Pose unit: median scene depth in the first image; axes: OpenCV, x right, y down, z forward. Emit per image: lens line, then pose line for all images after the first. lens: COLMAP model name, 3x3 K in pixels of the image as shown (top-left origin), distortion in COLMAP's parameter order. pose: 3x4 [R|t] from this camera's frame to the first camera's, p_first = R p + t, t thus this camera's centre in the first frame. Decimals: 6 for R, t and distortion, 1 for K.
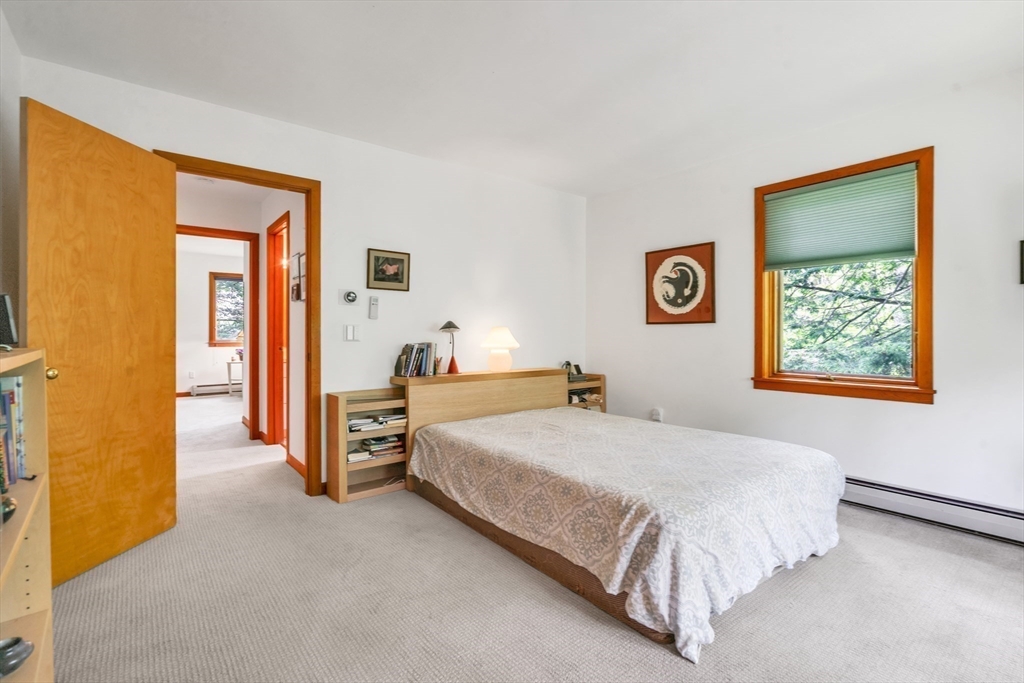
lens RADIAL K [[477.5, 0, 507.8], [0, 477.5, 331.1], [0, 0, 1]] dist [-0.003357, -0.000249]
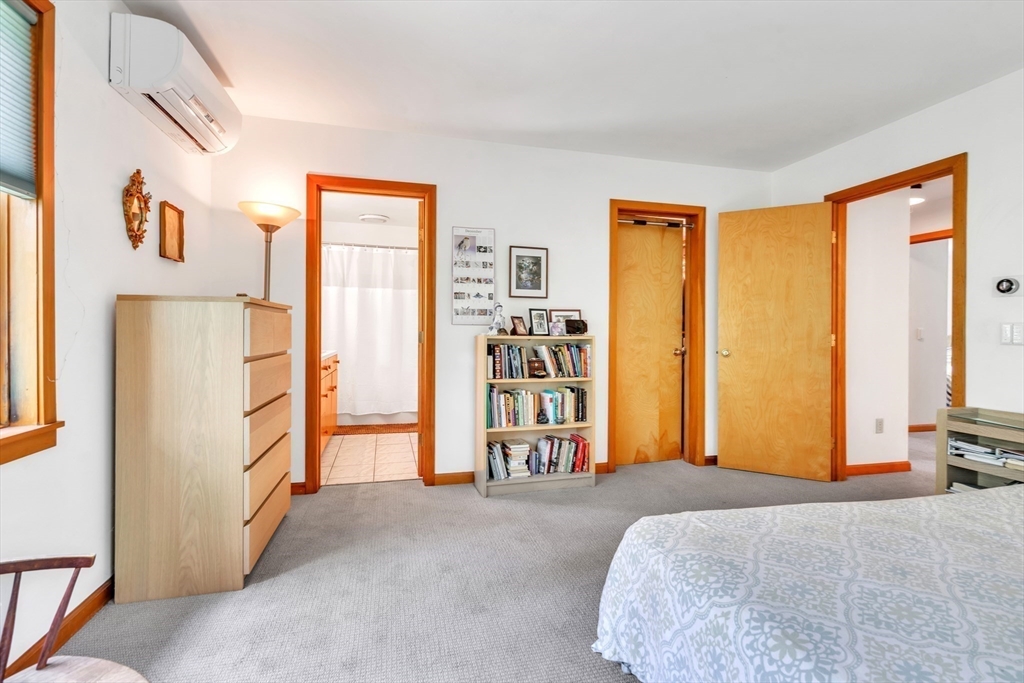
lens RADIAL K [[477.5, 0, 509.8], [0, 477.5, 336.1], [0, 0, 1]] dist [-0.003357, -0.000249]
pose [[-0.421581, 0.009145, -0.906745, 1.053414], [-0.002489, 0.999934, 0.011242, 0.001723], [0.906788, 0.006996, -0.421530, 0.945745]]
